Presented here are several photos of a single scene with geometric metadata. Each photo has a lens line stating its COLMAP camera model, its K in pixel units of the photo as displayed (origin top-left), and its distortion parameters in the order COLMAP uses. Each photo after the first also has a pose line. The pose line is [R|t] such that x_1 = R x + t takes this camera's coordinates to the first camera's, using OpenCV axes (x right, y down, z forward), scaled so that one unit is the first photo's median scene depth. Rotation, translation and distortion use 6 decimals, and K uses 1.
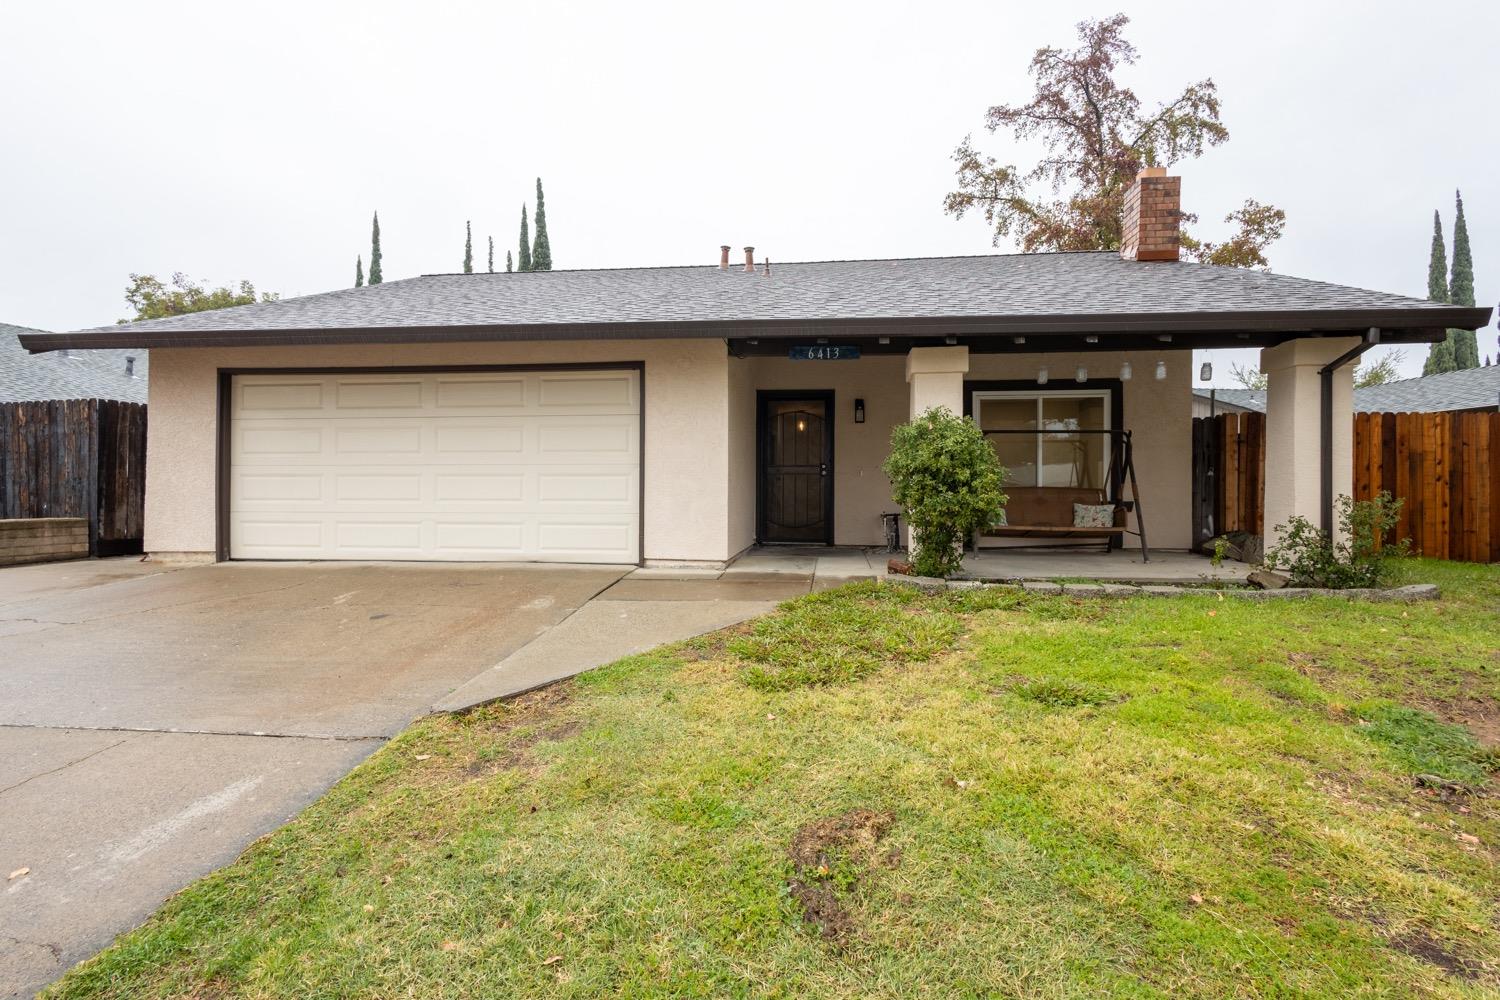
lens RADIAL K [[682.4, 0, 747.5], [0, 682.4, 496.5], [0, 0, 1]] dist [0.014562, -0.003237]
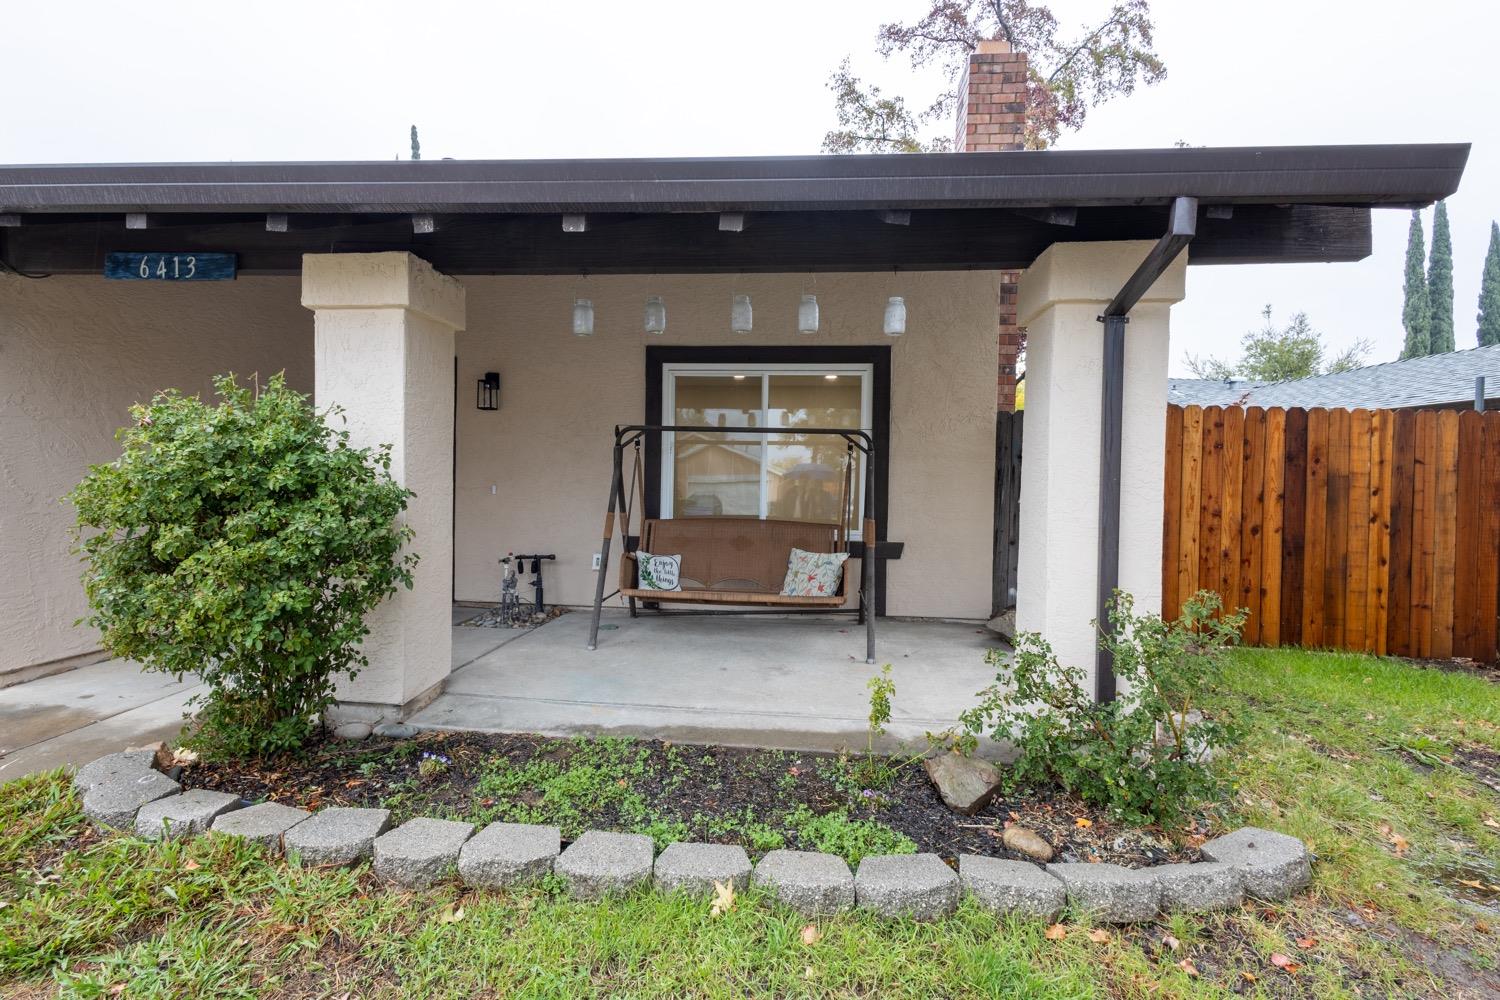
lens RADIAL K [[682.4, 0, 750.6], [0, 682.4, 496.0], [0, 0, 1]] dist [0.014562, -0.003237]
pose [[0.999698, 0.013827, 0.020321, 0.437132], [-0.014186, 0.999744, 0.017643, -0.047846], [-0.020072, -0.017926, 0.999638, 0.402185]]
